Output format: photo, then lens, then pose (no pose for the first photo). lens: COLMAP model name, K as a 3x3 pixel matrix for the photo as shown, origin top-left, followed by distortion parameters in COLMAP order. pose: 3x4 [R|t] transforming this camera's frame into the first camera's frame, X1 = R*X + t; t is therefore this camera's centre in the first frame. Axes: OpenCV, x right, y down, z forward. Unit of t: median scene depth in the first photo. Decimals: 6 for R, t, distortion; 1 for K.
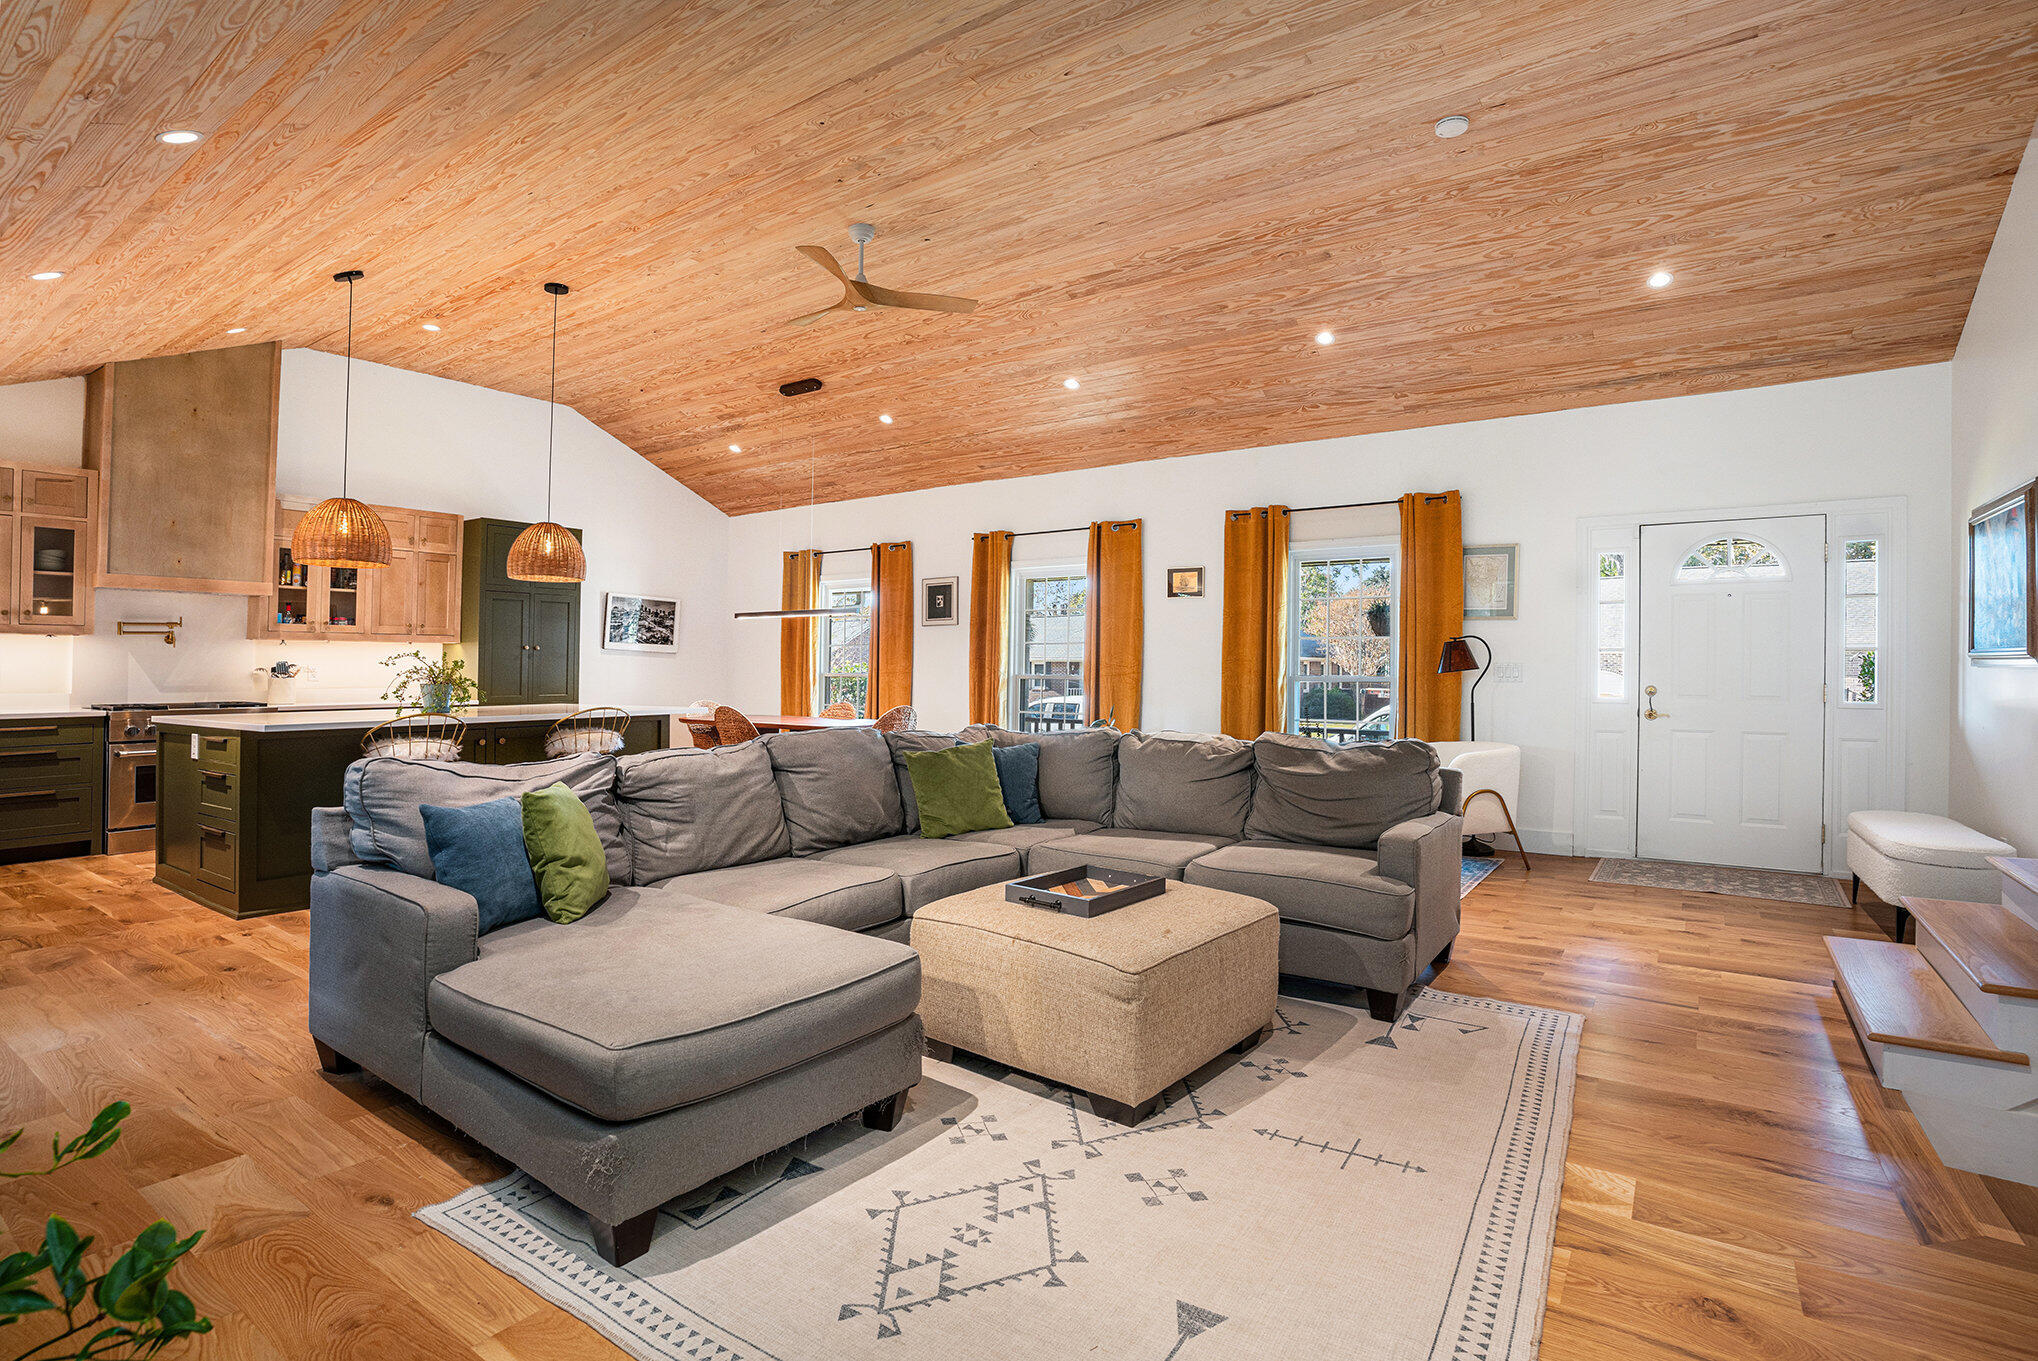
lens RADIAL K [[990.7, 0, 1014.4], [0, 990.7, 665.9], [0, 0, 1]] dist [-0.032951, 0.003735]
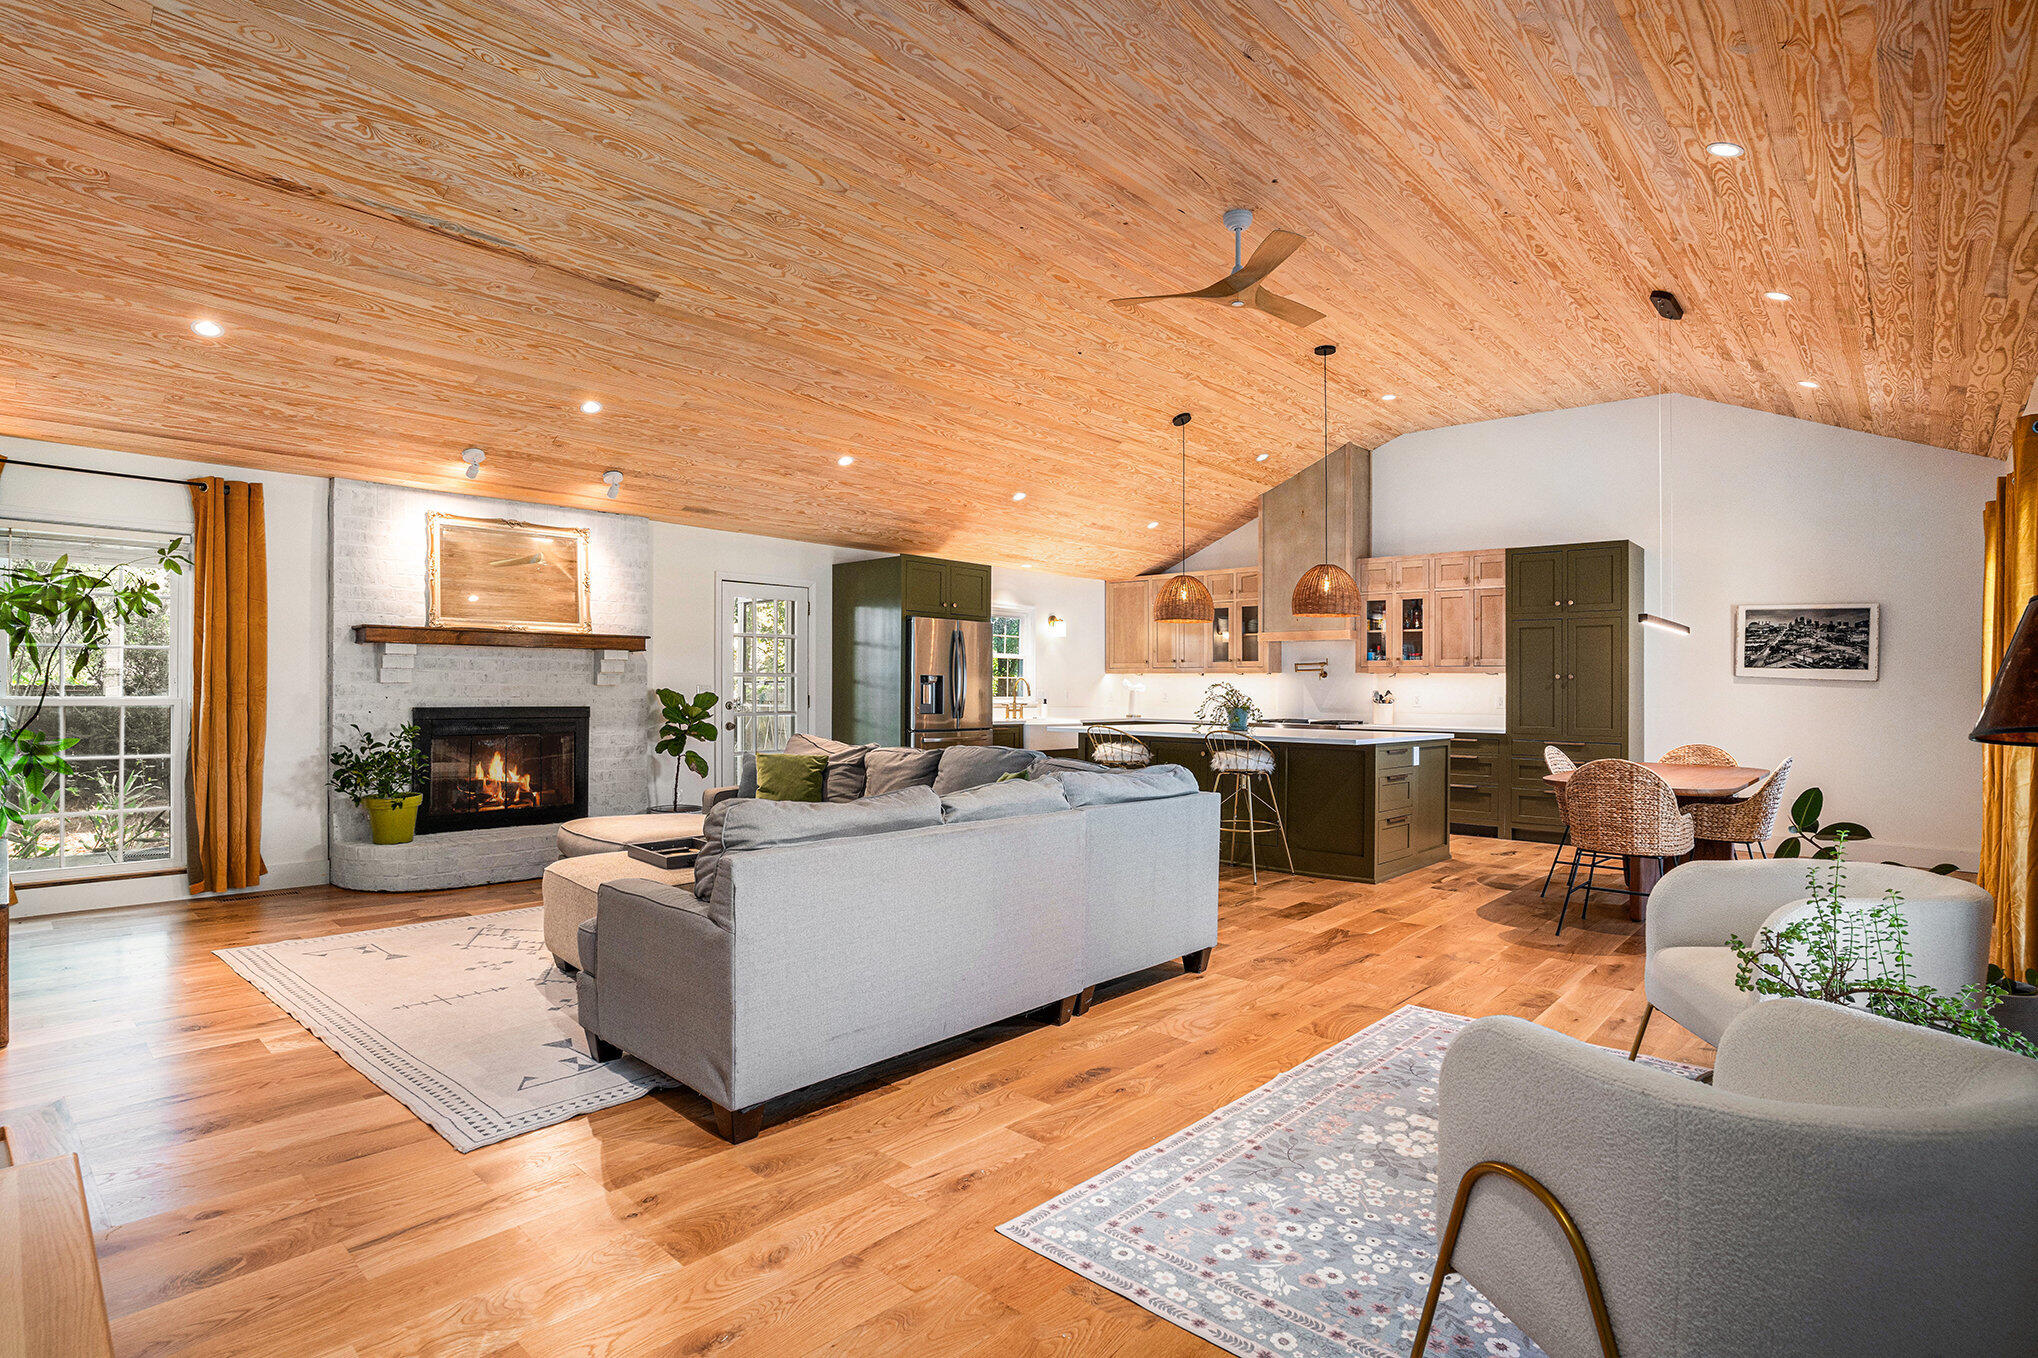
lens RADIAL K [[990.7, 0, 999.6], [0, 990.7, 677.7], [0, 0, 1]] dist [-0.032951, 0.003735]
pose [[-0.138661, -0.010608, -0.990283, 0.741960], [-0.010552, 0.999902, -0.009233, -0.005088], [0.990284, 0.009169, -0.138759, 0.877238]]
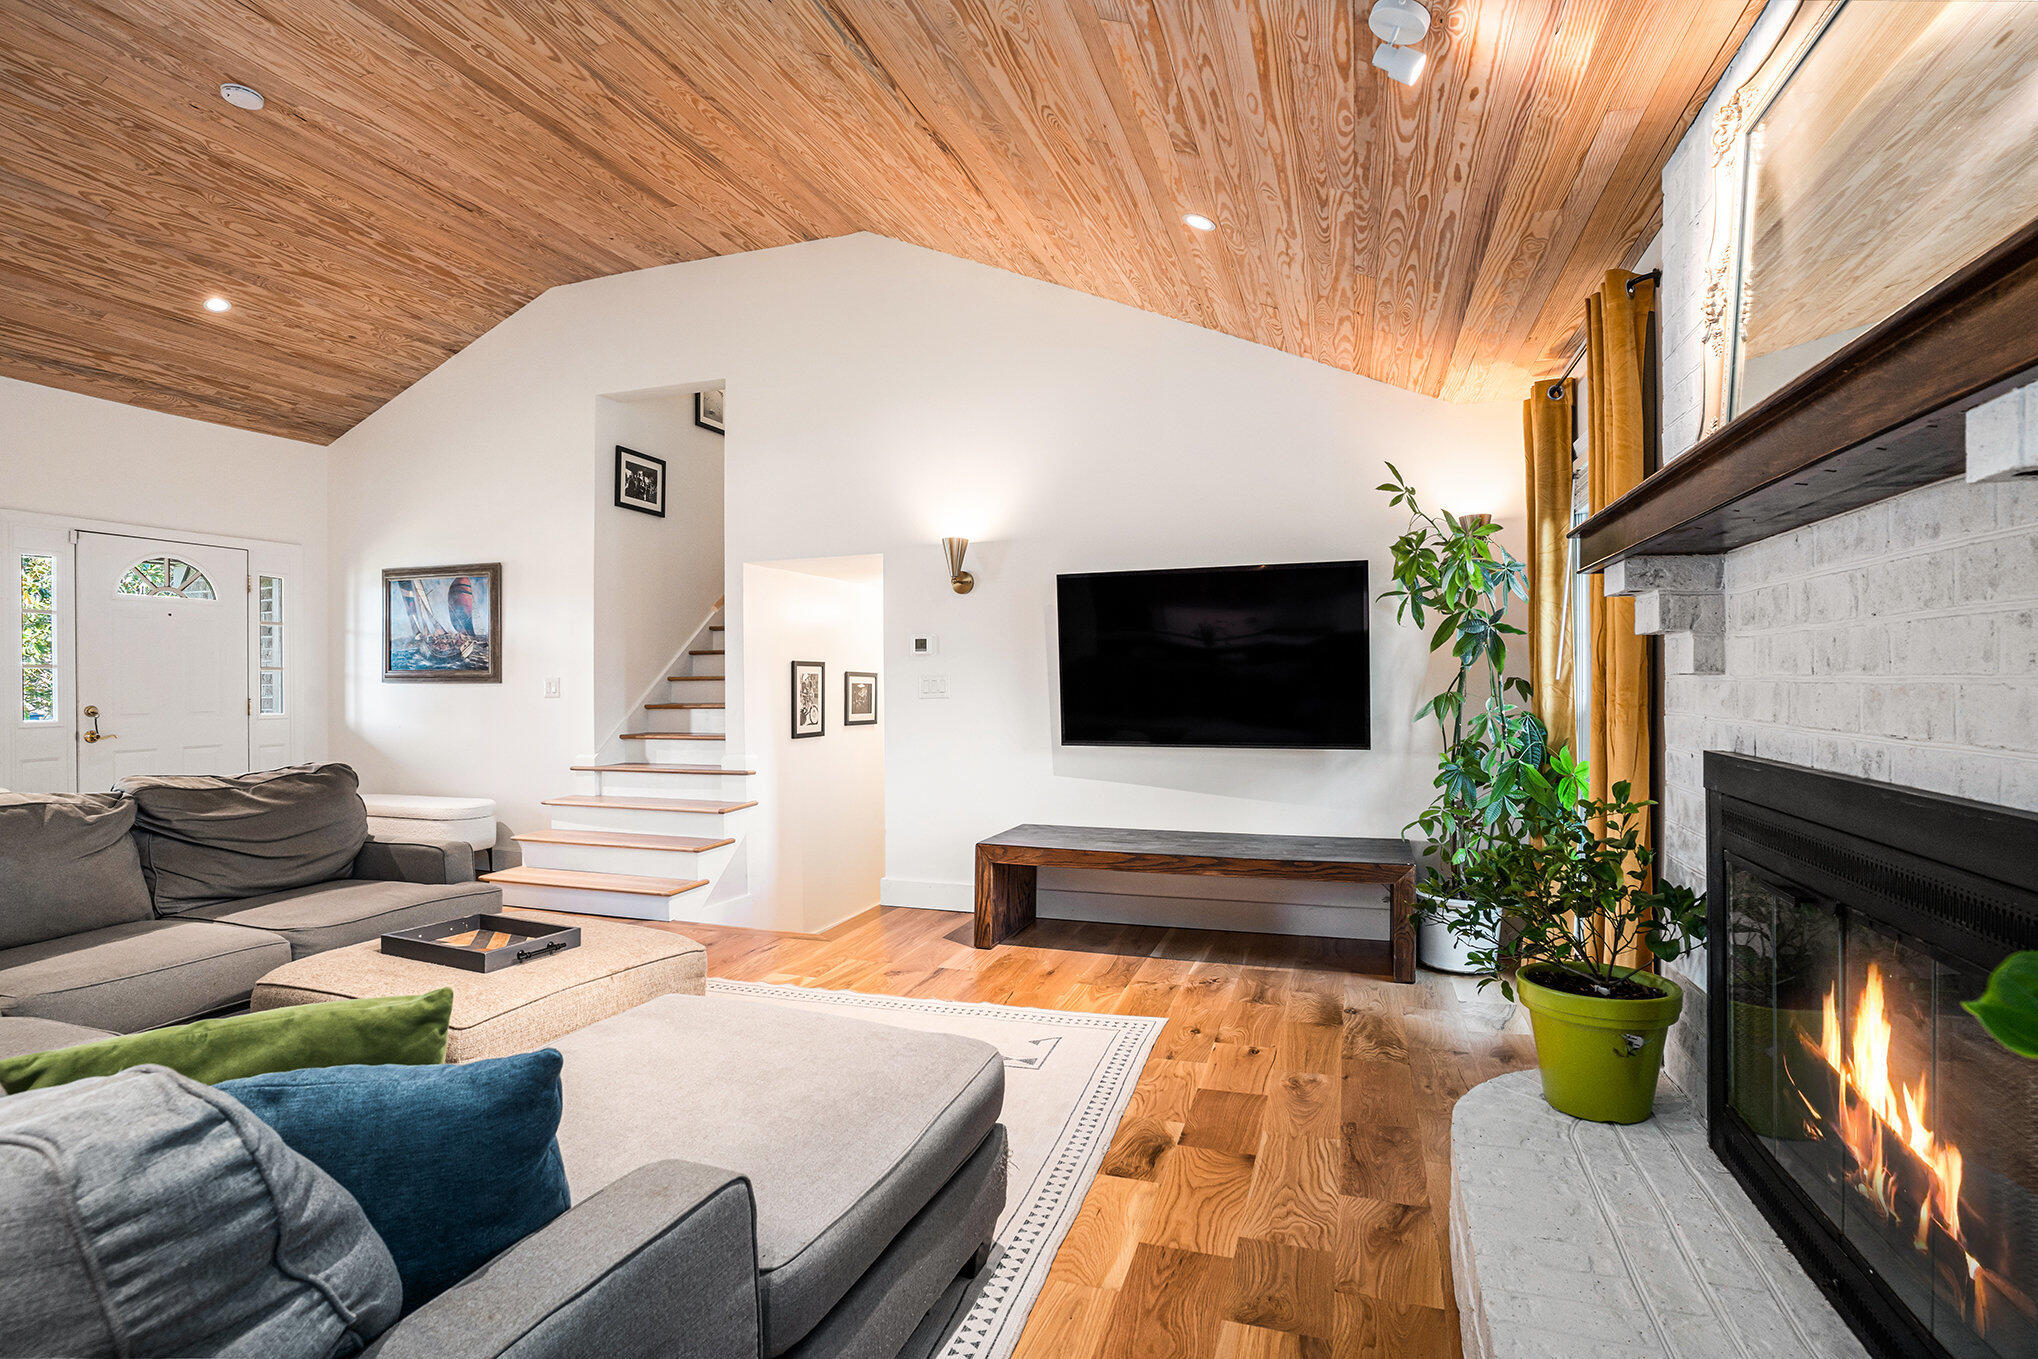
lens RADIAL K [[990.7, 0, 1015.7], [0, 990.7, 698.4], [0, 0, 1]] dist [-0.032951, 0.003735]
pose [[-0.280790, -0.017985, 0.959601, -0.478762], [0.000658, 0.999821, 0.018932, -0.003678], [-0.959769, 0.005947, -0.280728, 0.424575]]
